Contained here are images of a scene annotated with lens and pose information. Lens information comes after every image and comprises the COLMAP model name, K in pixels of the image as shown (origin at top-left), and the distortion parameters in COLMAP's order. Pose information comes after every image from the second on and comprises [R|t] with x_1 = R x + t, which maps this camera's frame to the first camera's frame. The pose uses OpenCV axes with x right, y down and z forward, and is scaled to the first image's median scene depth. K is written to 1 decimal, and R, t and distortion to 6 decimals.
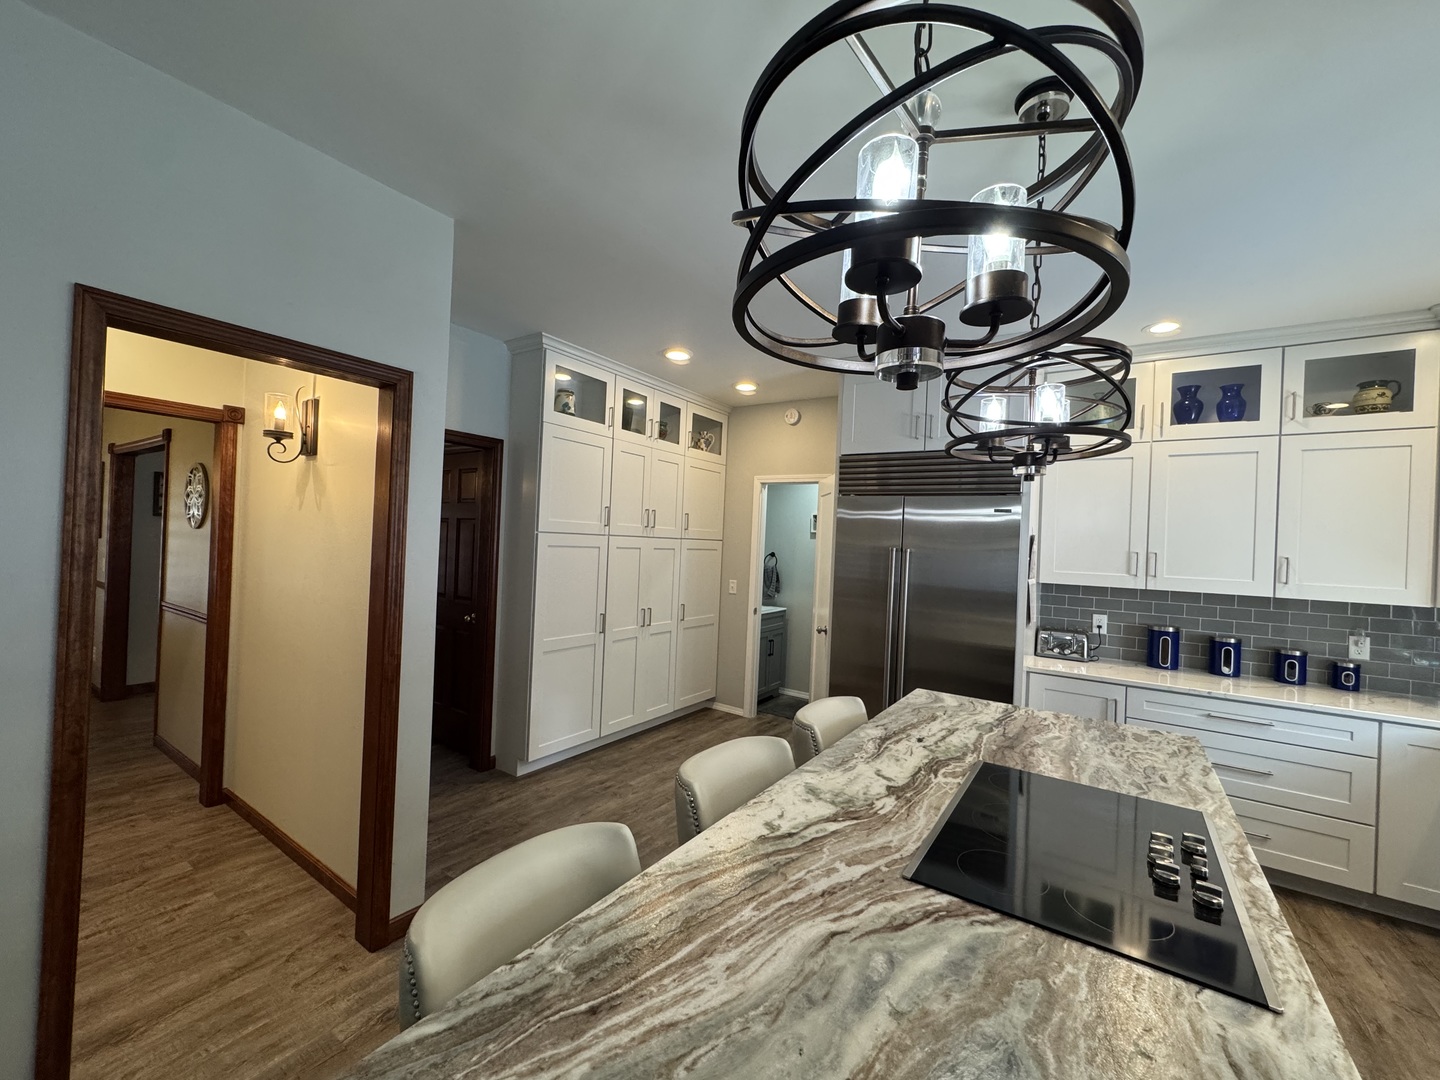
lens RADIAL K [[578.3, 0, 717.2], [0, 578.3, 539.8], [0, 0, 1]] dist [-0.002620, -0.000027]
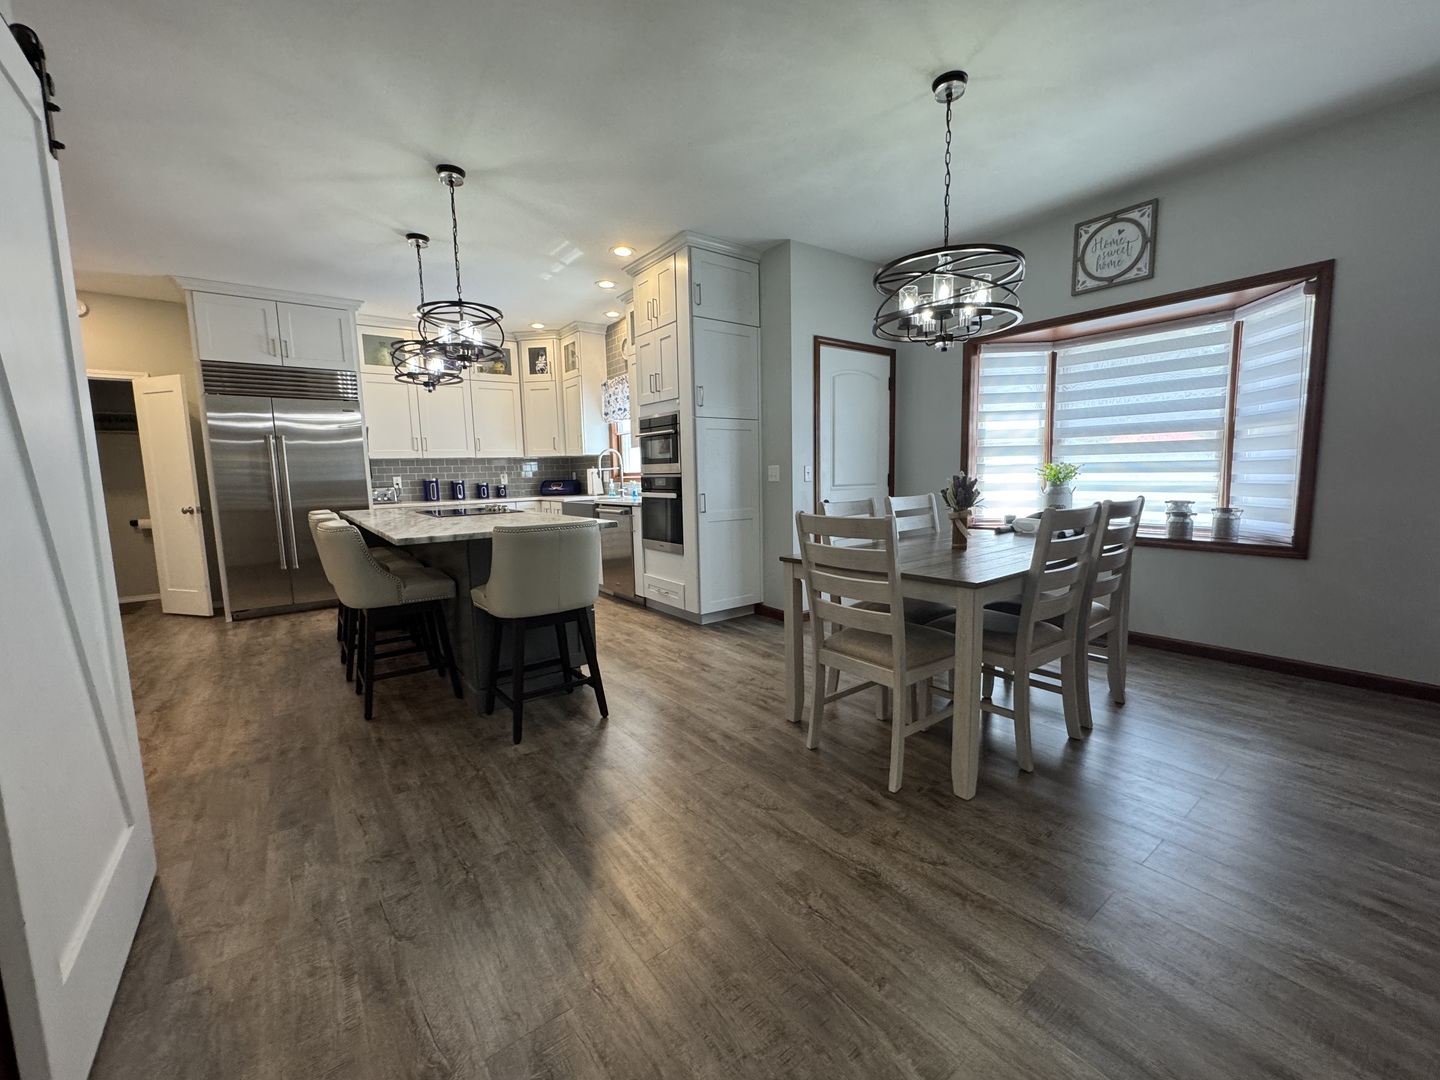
lens RADIAL K [[578.3, 0, 717.9], [0, 578.3, 538.4], [0, 0, 1]] dist [-0.002620, -0.000027]
pose [[0.322250, -0.157525, 0.933457, -0.718975], [0.034150, 0.987351, 0.154830, 0.084822], [-0.946039, -0.018017, 0.323553, -0.499312]]
